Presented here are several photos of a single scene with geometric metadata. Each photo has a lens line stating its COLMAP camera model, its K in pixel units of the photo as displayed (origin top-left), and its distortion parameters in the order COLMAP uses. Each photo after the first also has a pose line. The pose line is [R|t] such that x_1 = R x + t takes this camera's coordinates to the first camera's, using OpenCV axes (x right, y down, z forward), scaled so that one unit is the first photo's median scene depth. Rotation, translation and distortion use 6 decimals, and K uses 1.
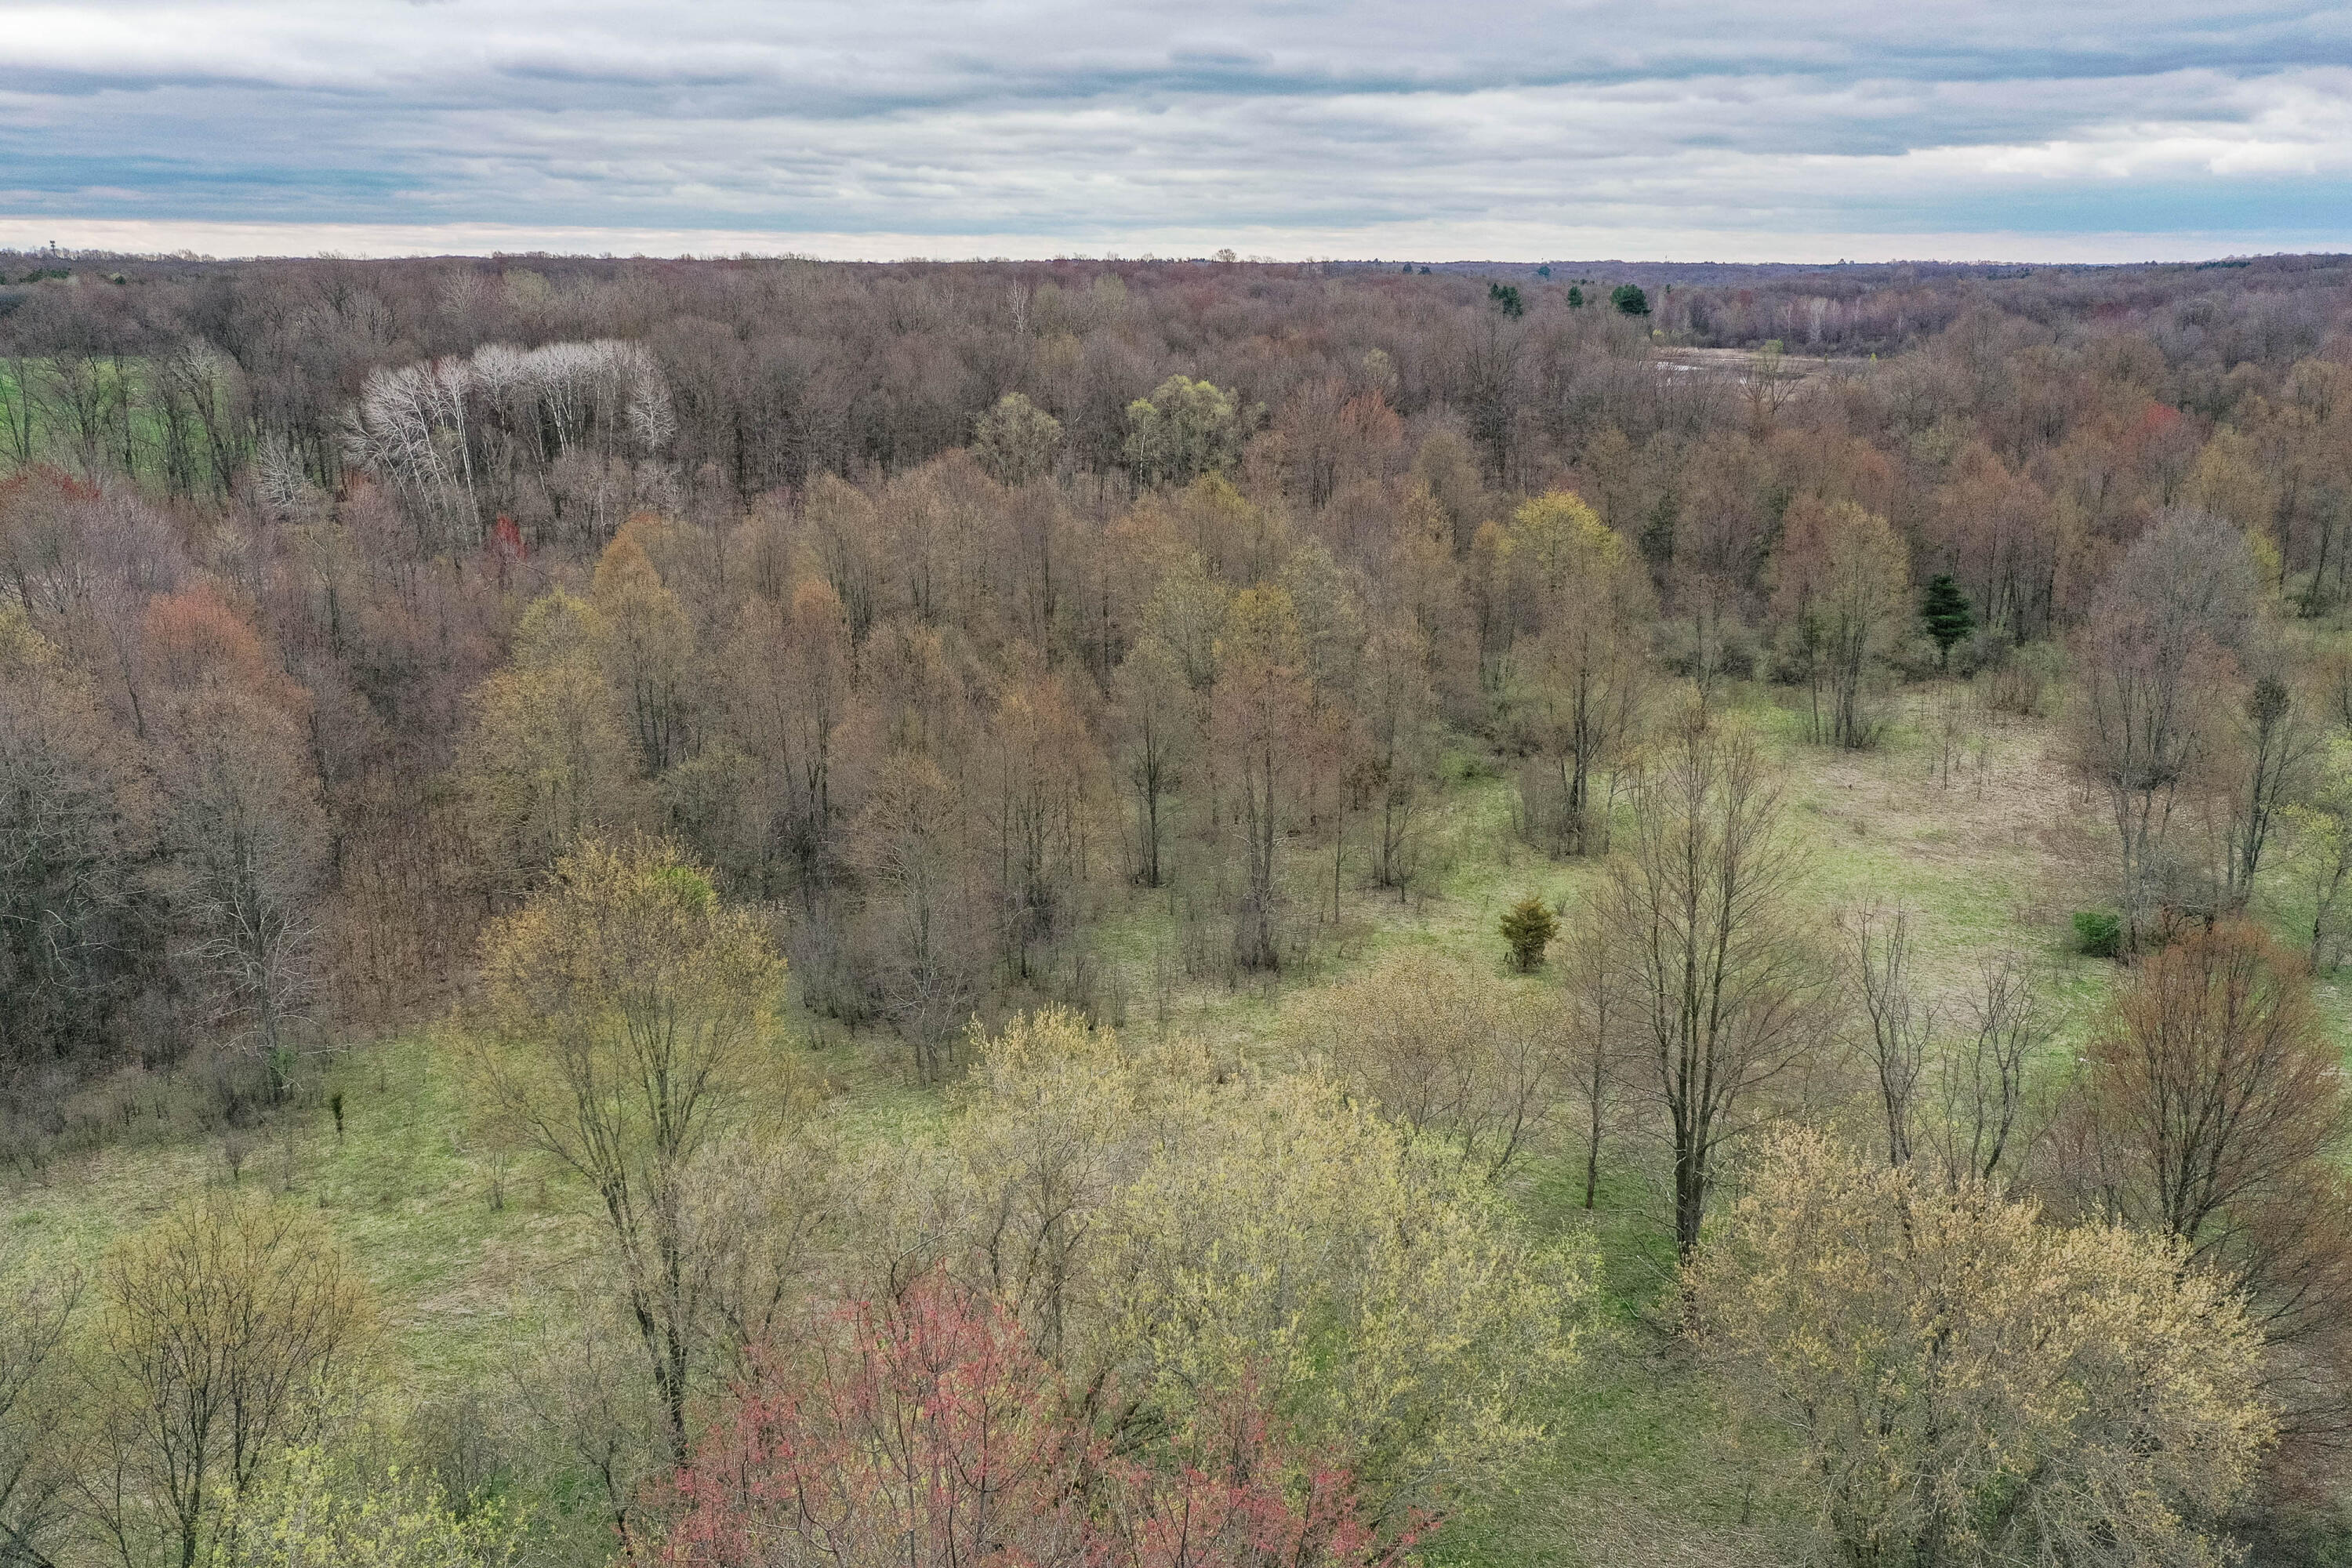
lens RADIAL K [[2031.1, 0, 1176.0], [0, 2031.1, 784.0], [0, 0, 1]] dist [-0.007559, 0.017747]
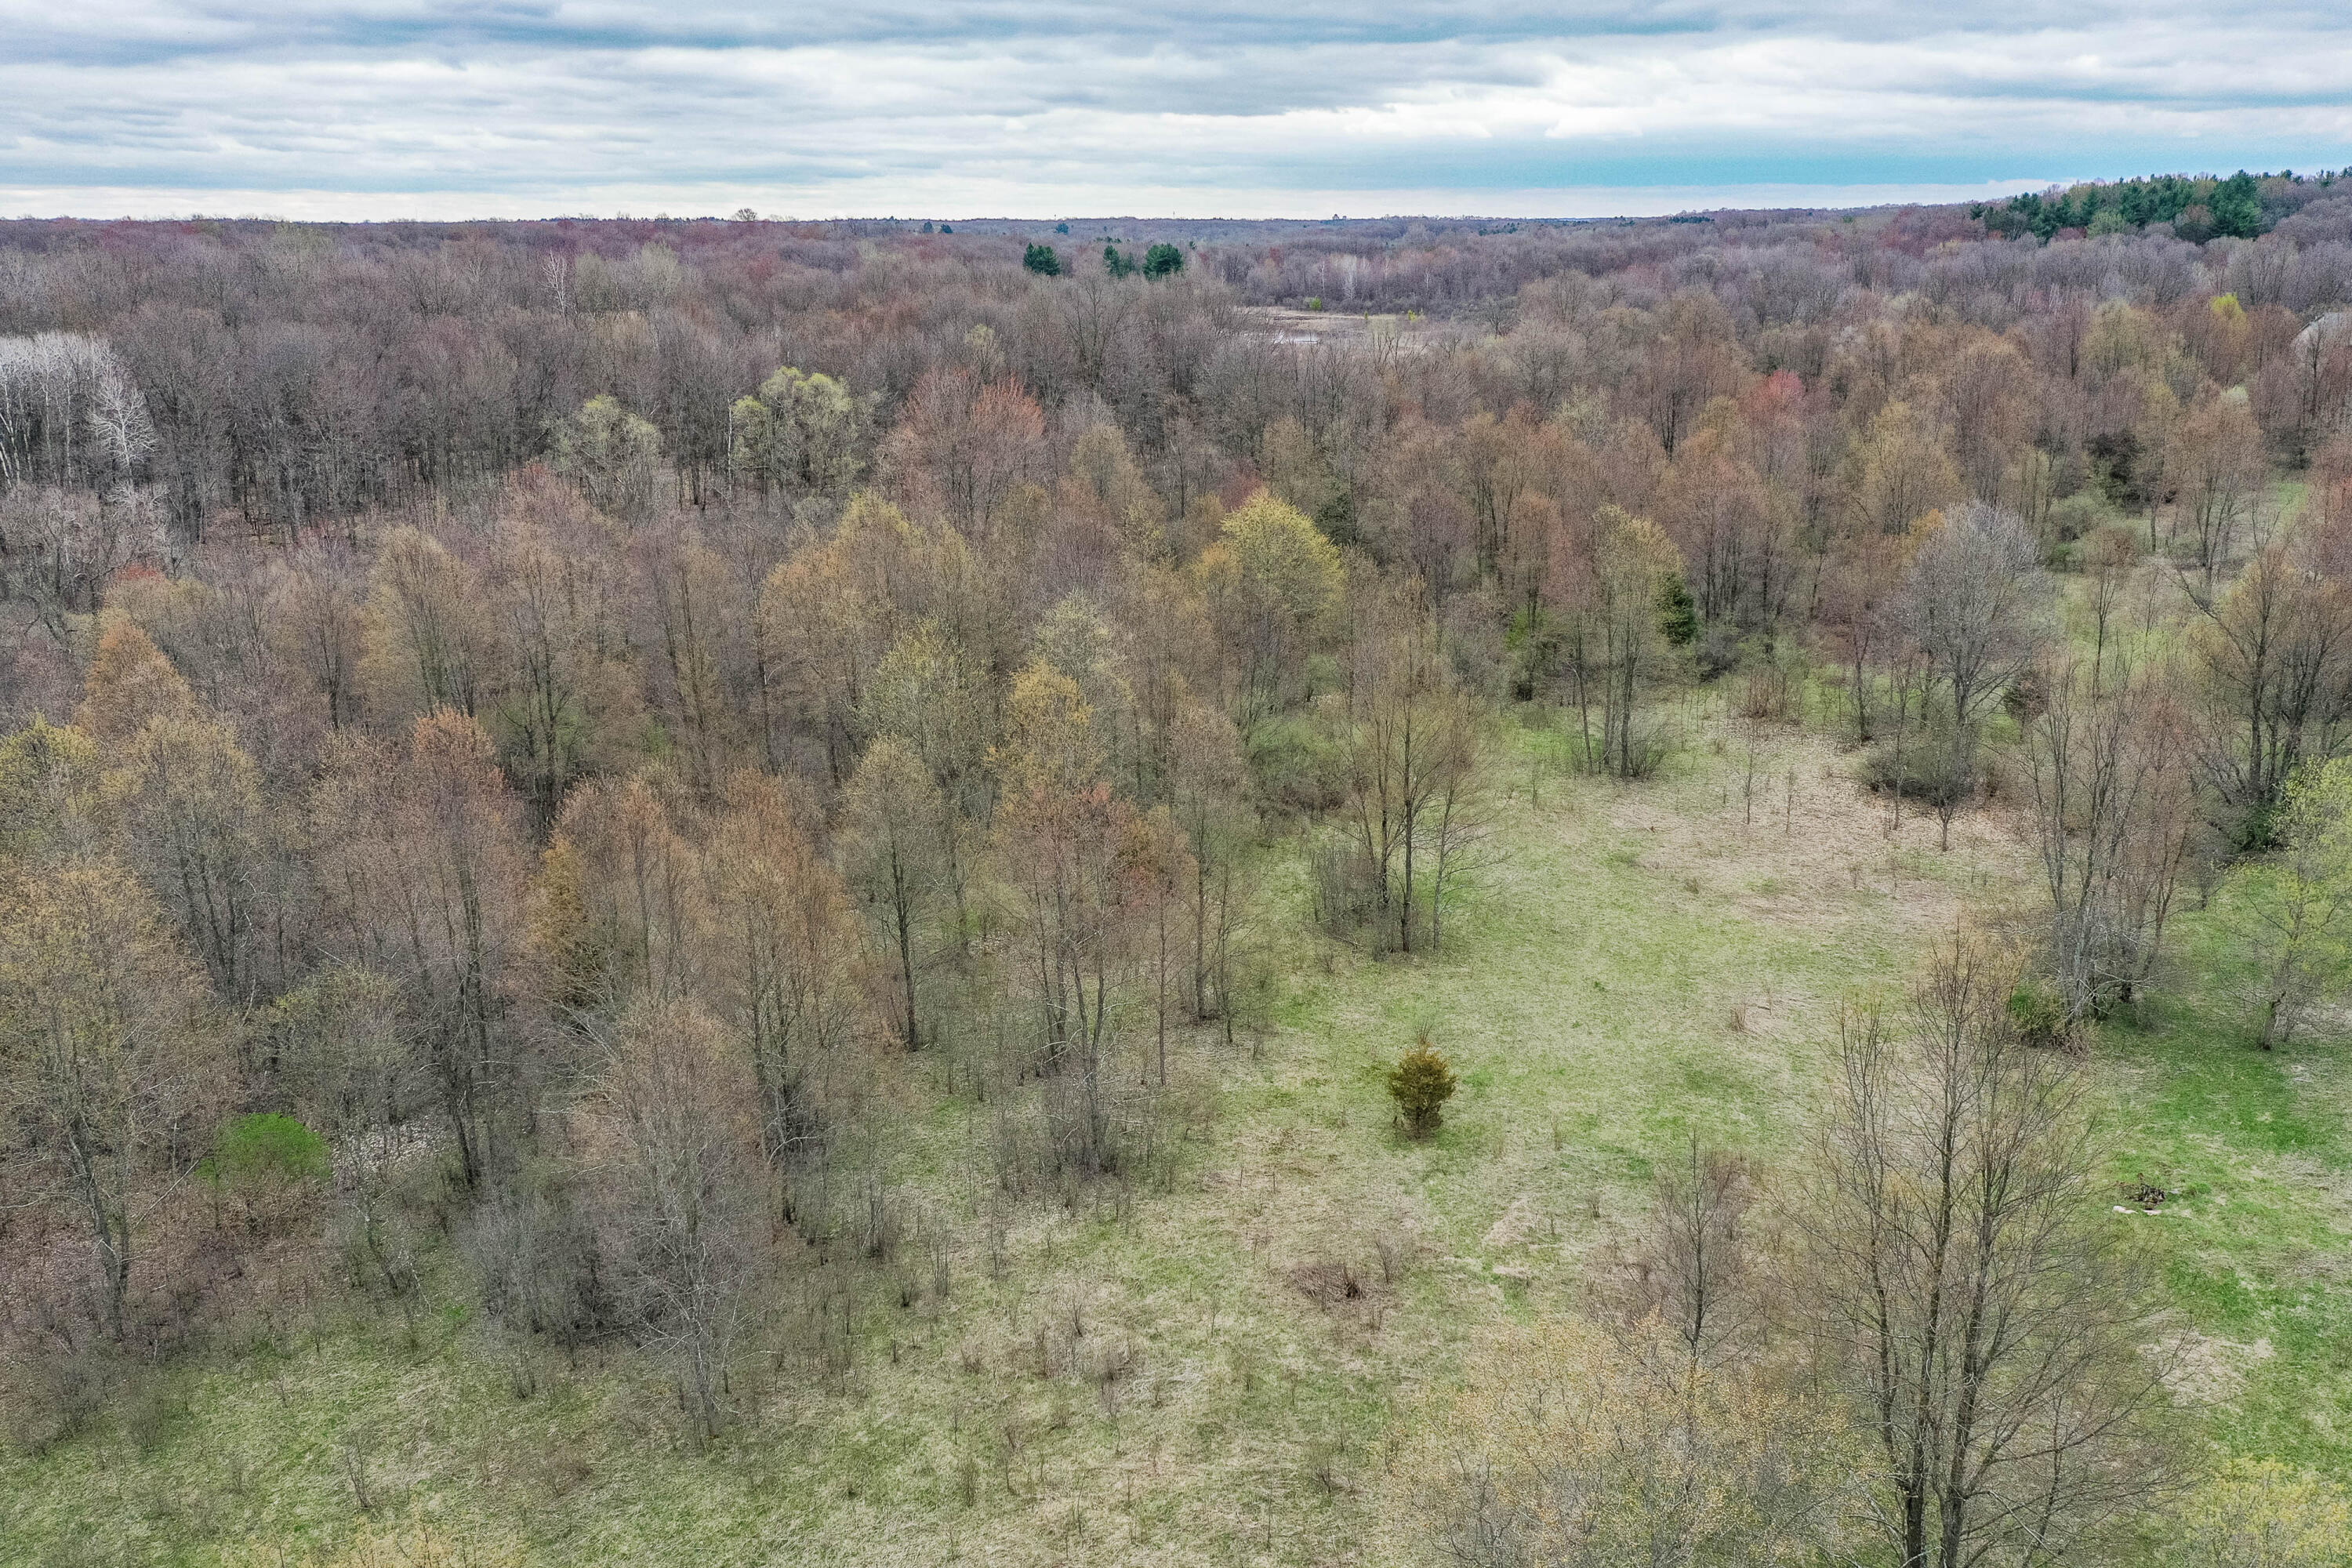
lens RADIAL K [[1955.0, 0, 1213.9], [0, 1955.0, 783.4], [0, 0, 1]] dist [0.002599, -0.007227]
pose [[0.965042, -0.077289, 0.250439, -0.039153], [0.069484, 0.996786, 0.039872, -0.036296], [-0.252716, -0.021076, 0.967311, 0.112841]]
